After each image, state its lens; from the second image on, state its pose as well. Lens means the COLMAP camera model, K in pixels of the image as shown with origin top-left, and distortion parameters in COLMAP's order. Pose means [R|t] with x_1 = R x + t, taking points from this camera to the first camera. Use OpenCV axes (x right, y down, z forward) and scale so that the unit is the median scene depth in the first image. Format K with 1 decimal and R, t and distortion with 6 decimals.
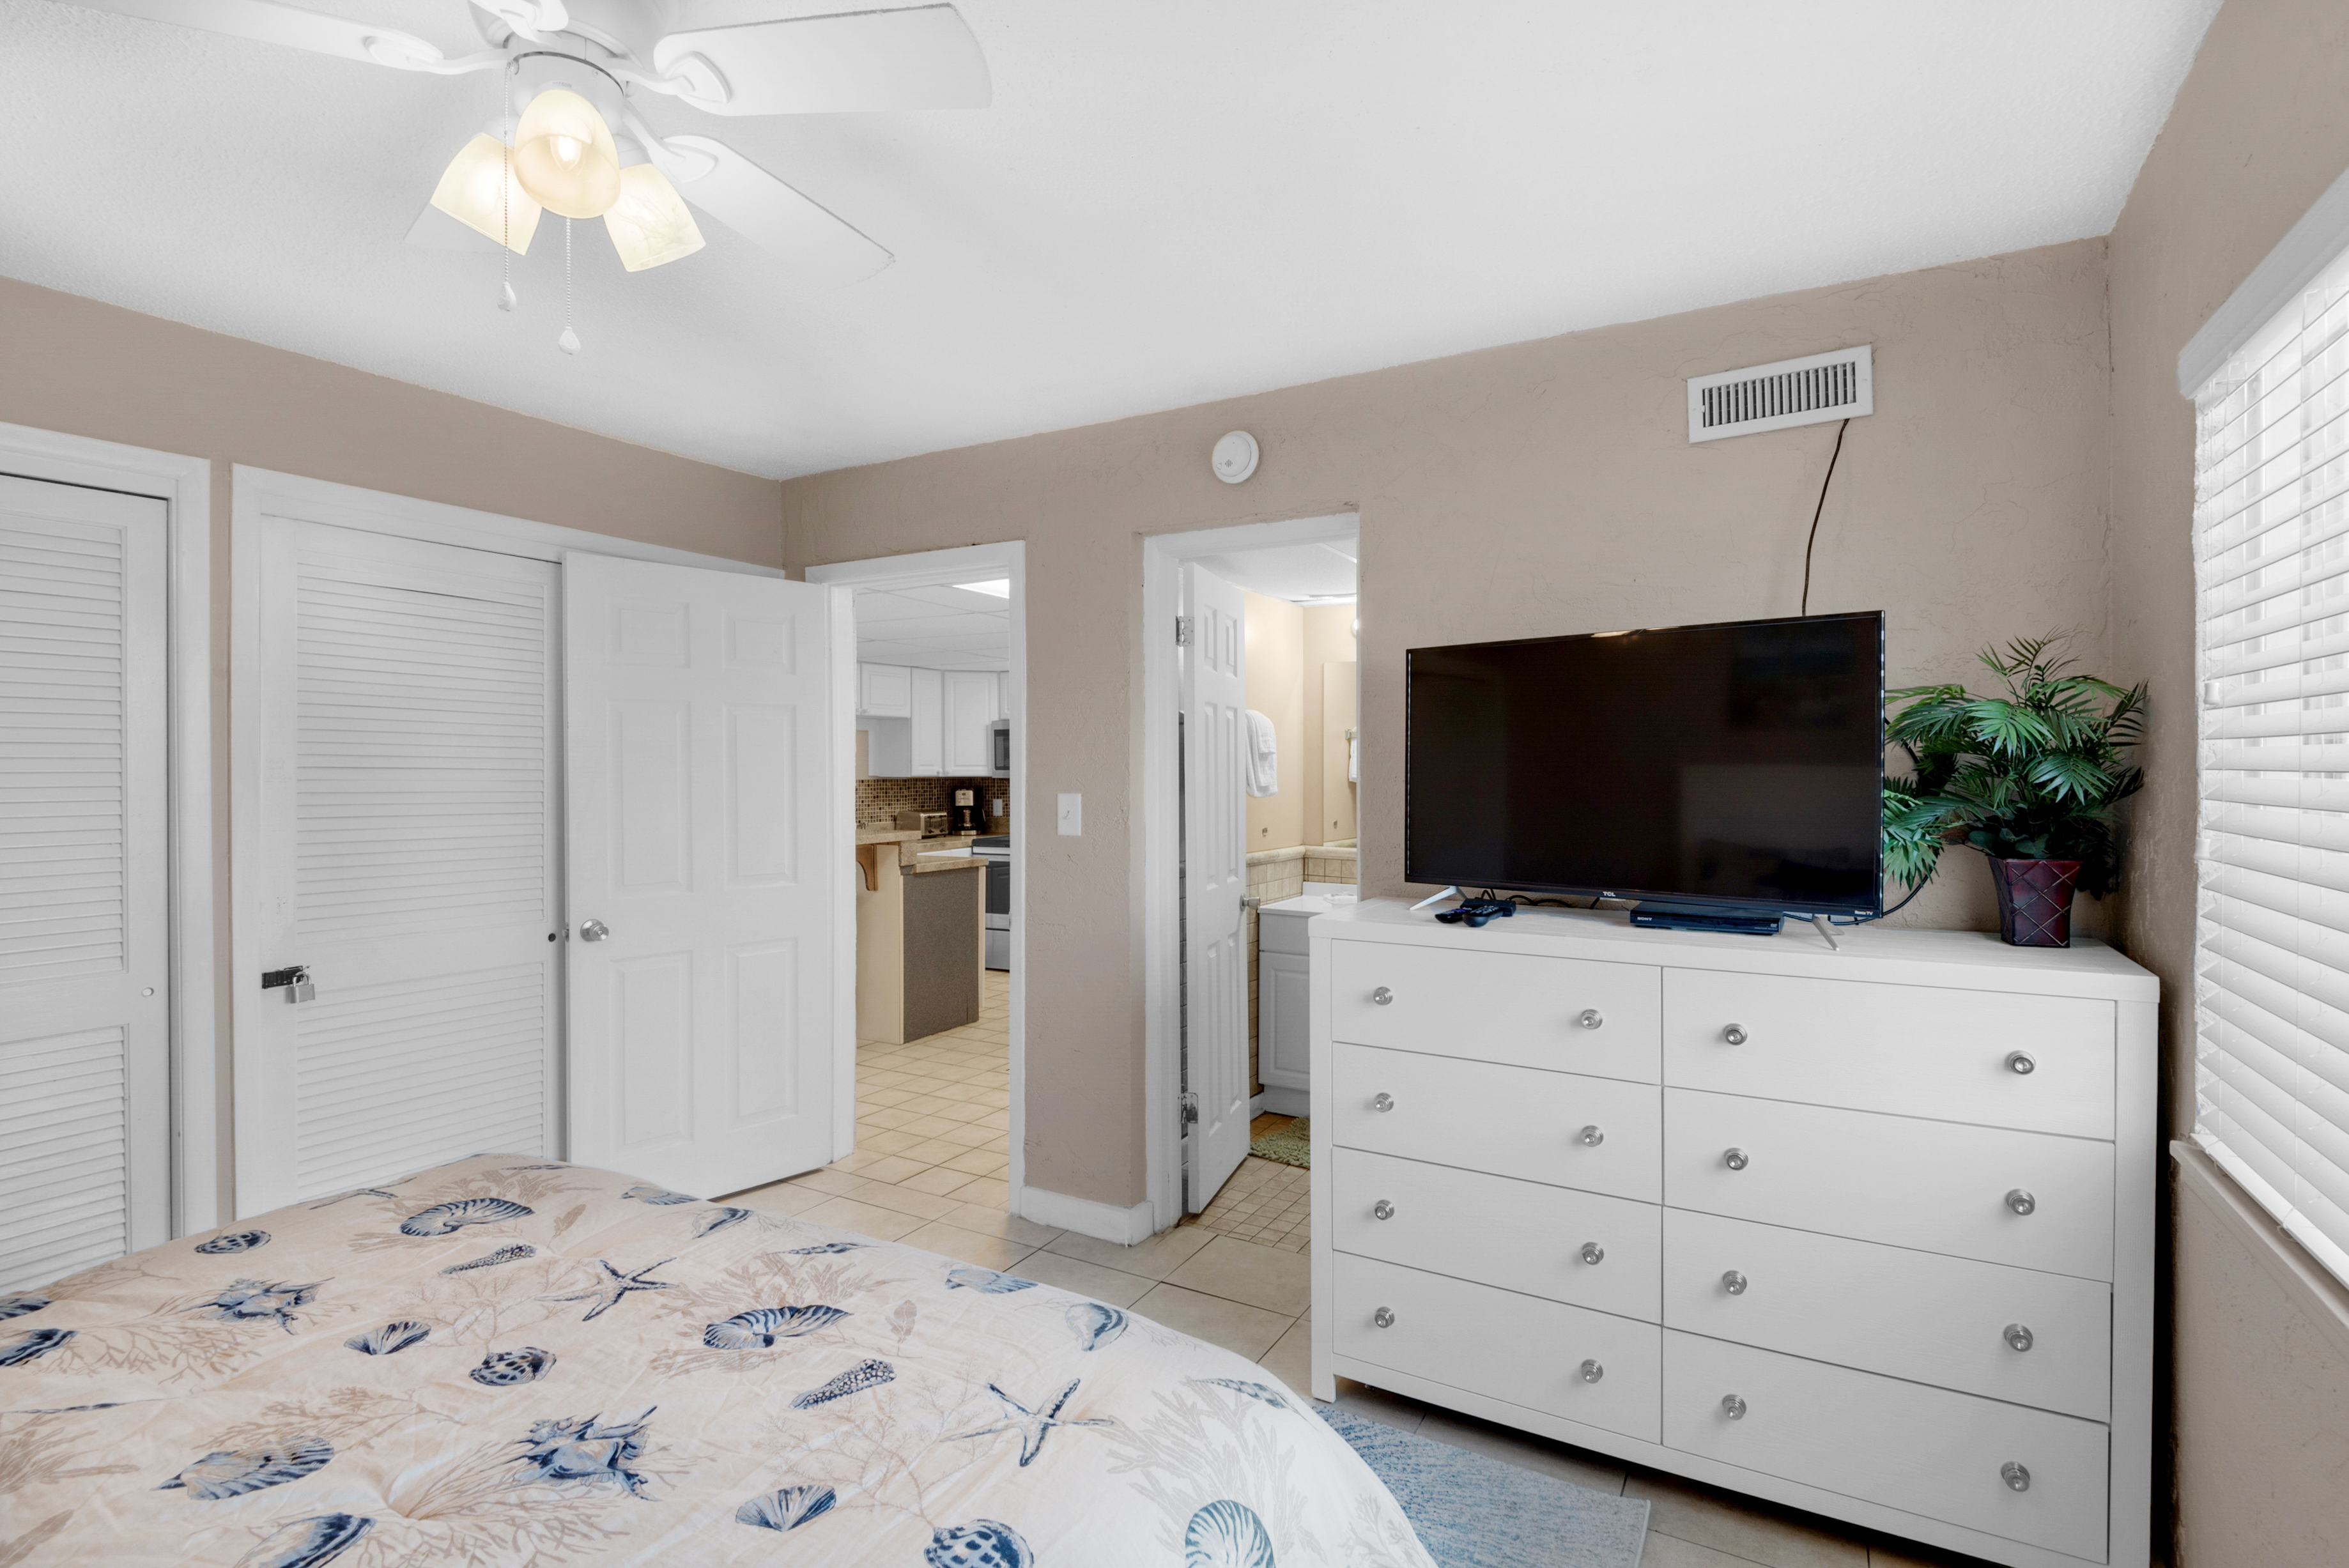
lens RADIAL K [[1104.6, 0, 1188.7], [0, 1104.6, 769.5], [0, 0, 1]] dist [-0.002193, -0.003162]
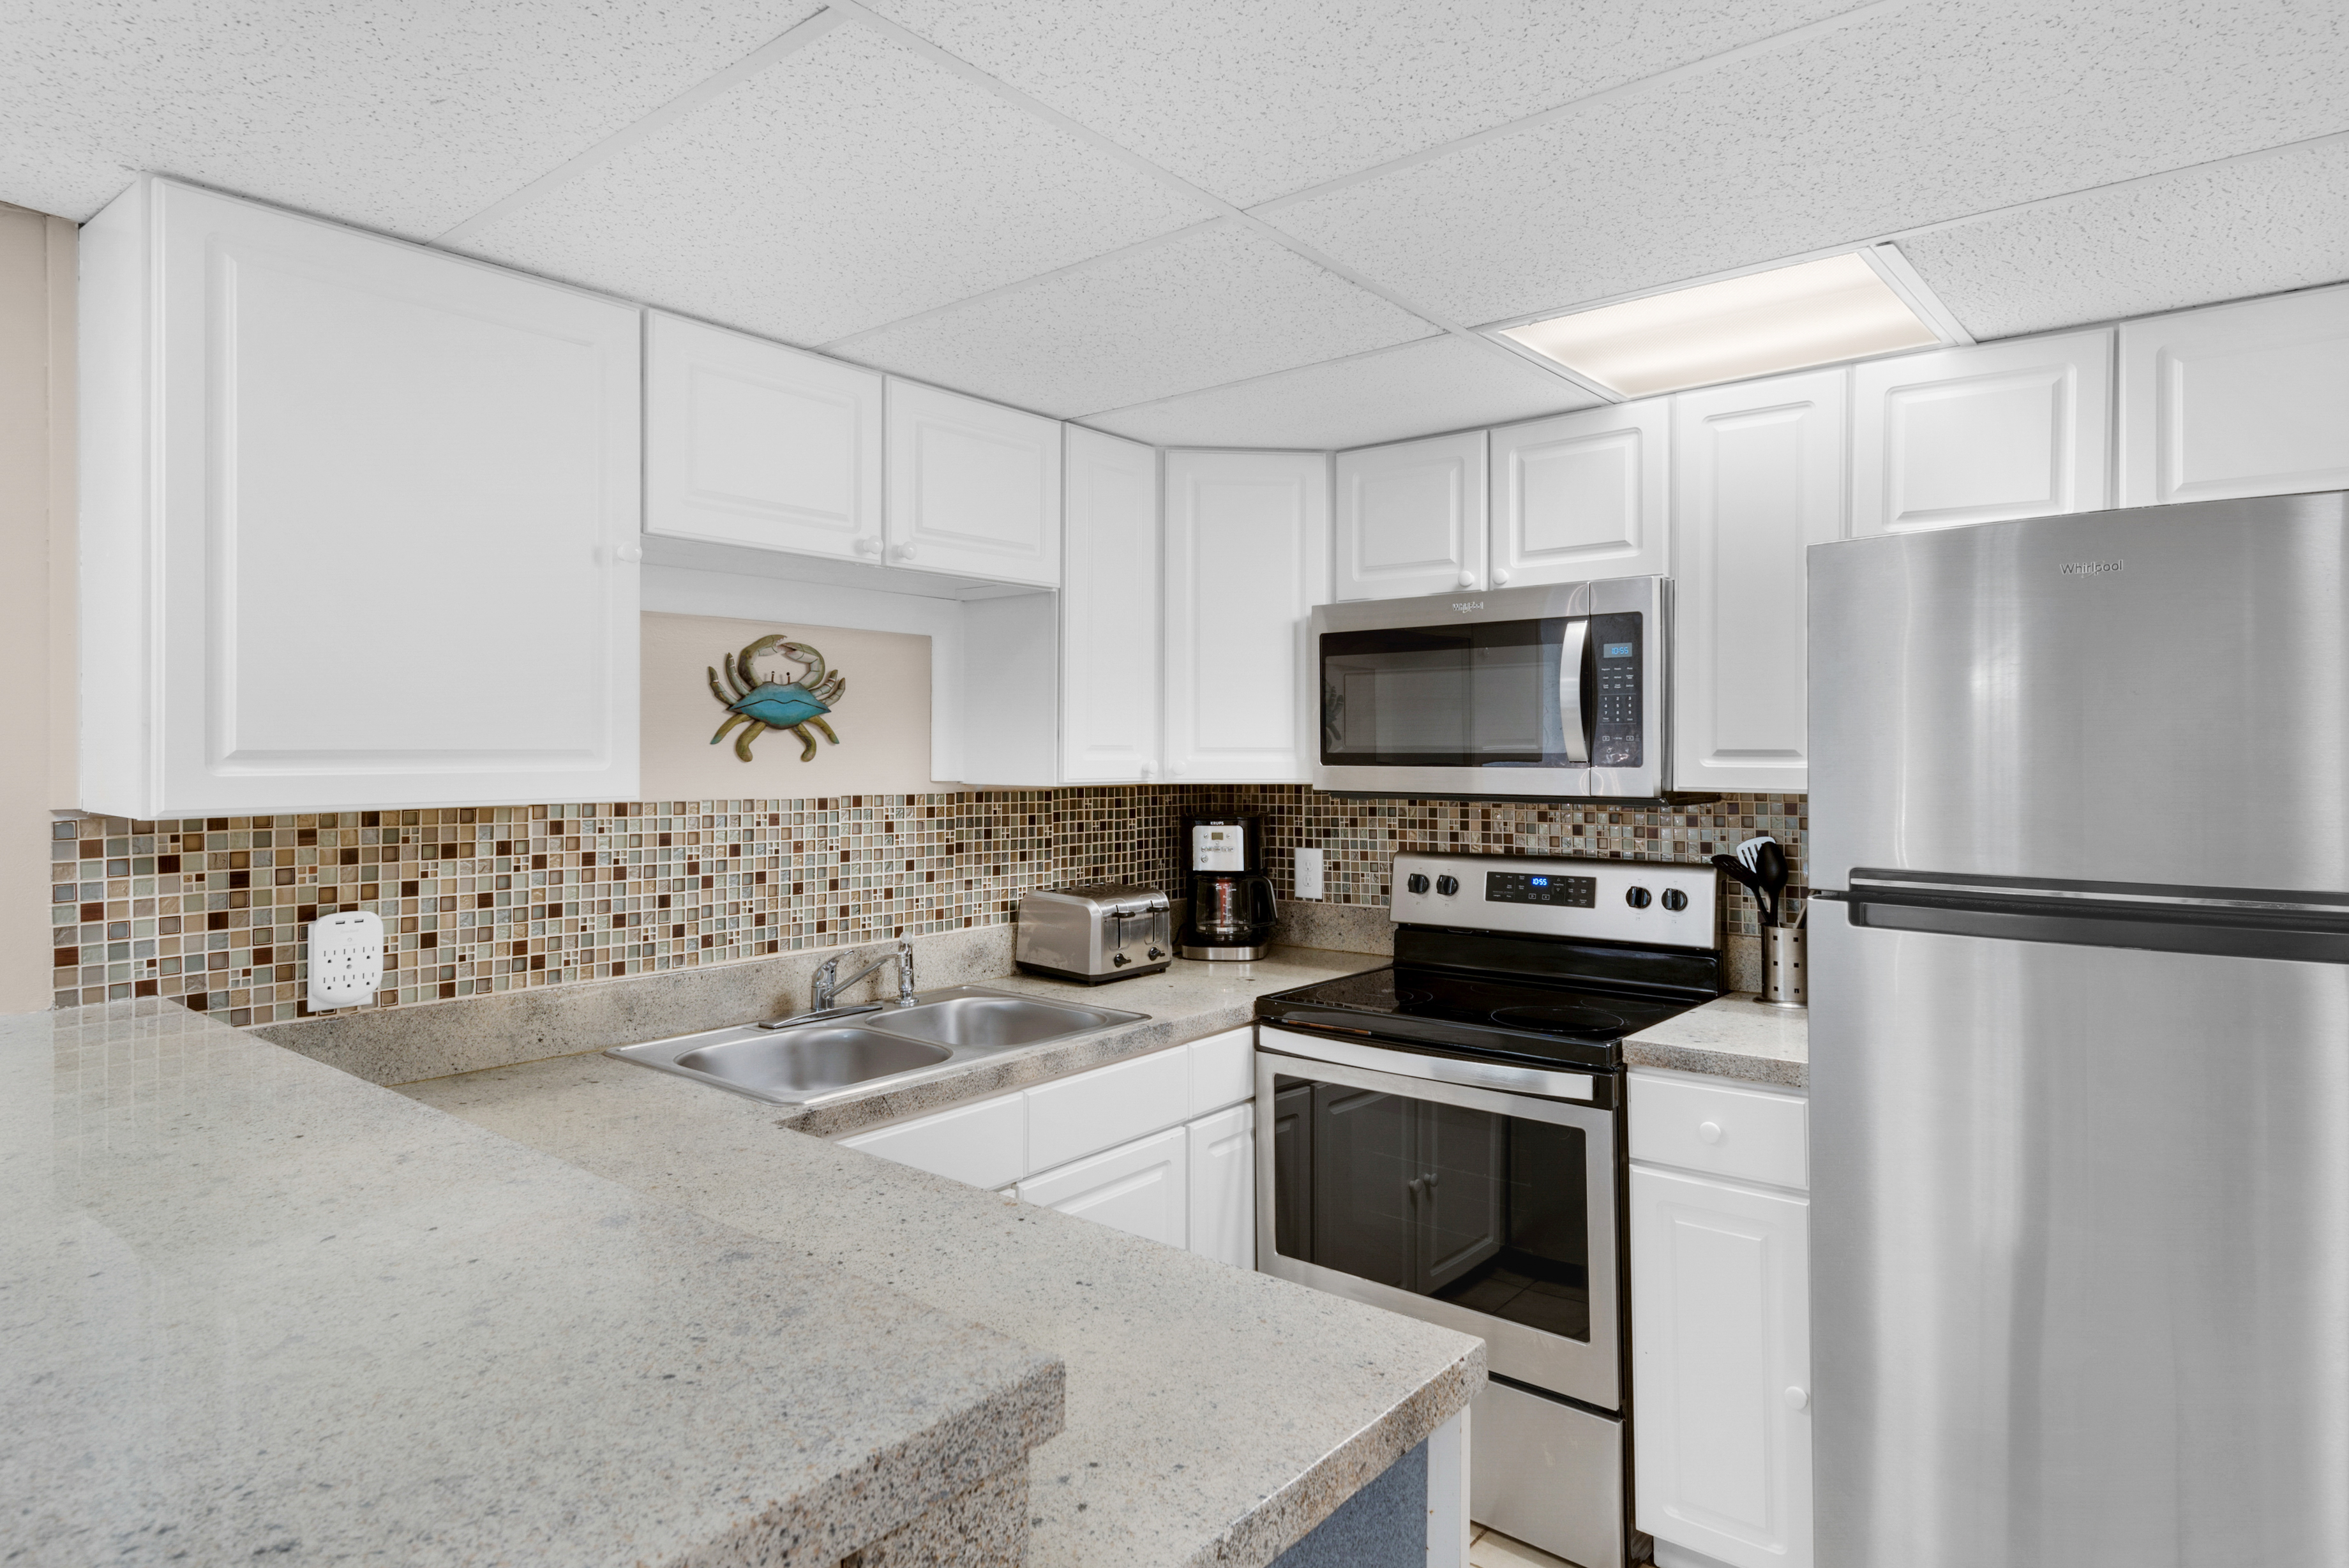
lens RADIAL K [[1345.1, 0, 1176.9], [0, 1345.1, 773.8], [0, 0, 1]] dist [0.000074, 0.000001]
pose [[0.984062, 0.007003, -0.177686, -0.144292], [-0.005684, 0.999952, 0.007935, 0.000148], [0.177733, -0.006798, 0.984055, 0.601129]]
